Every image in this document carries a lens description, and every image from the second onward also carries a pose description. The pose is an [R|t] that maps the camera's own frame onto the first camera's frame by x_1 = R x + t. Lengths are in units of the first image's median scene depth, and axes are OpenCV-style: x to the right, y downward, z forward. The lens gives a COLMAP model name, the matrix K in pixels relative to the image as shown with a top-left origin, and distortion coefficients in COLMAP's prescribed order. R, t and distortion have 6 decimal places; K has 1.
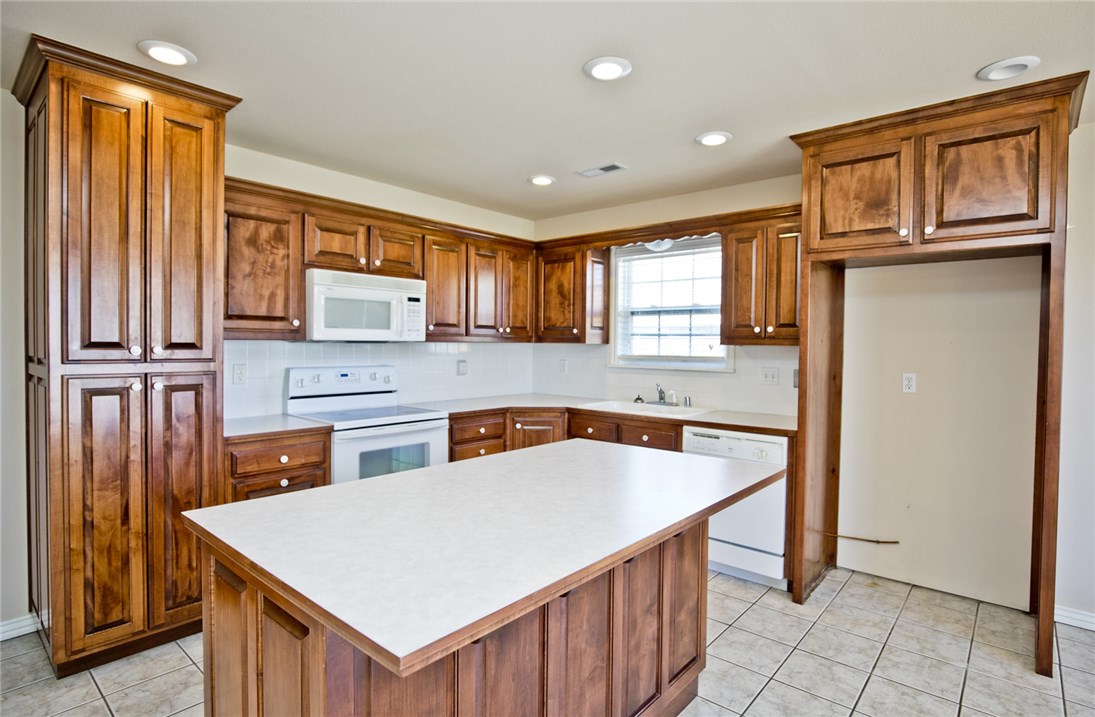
lens RADIAL K [[563.2, 0, 548.3], [0, 563.2, 355.8], [0, 0, 1]] dist [-0.014551, 0.000470]
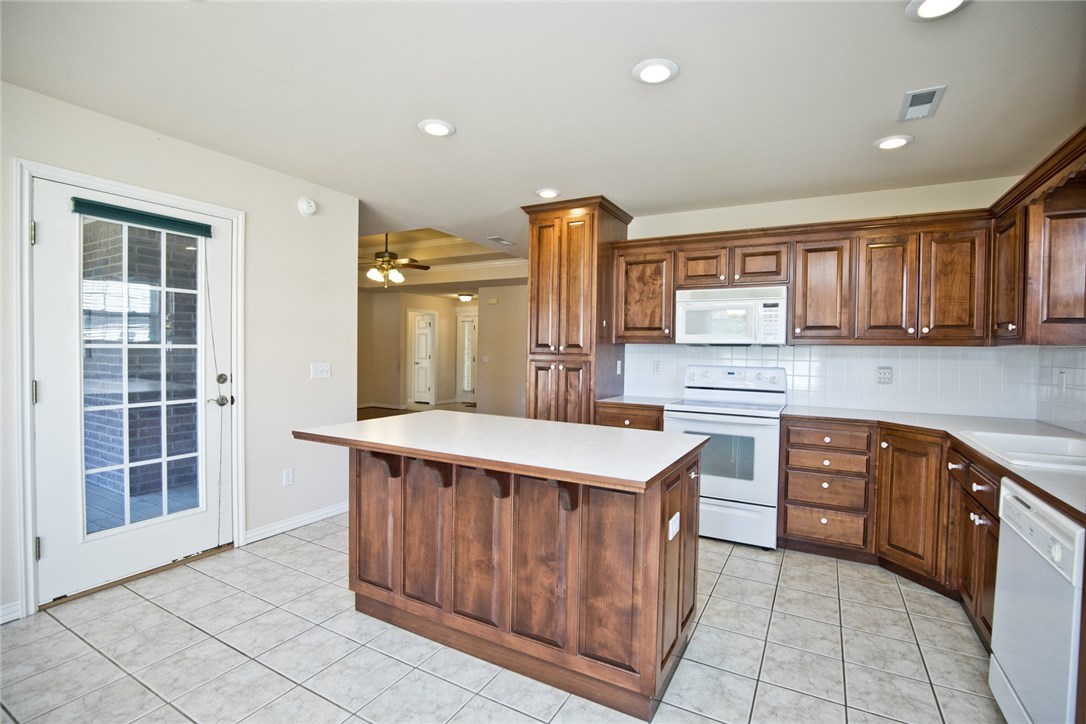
lens RADIAL K [[498.8, 0, 547.6], [0, 498.8, 359.6], [0, 0, 1]] dist [-0.030690, 0.007116]
pose [[0.209635, 0.009476, -0.977734, 0.688475], [-0.035943, 0.999352, 0.001979, 0.019697], [0.977119, 0.034728, 0.209840, 0.451087]]
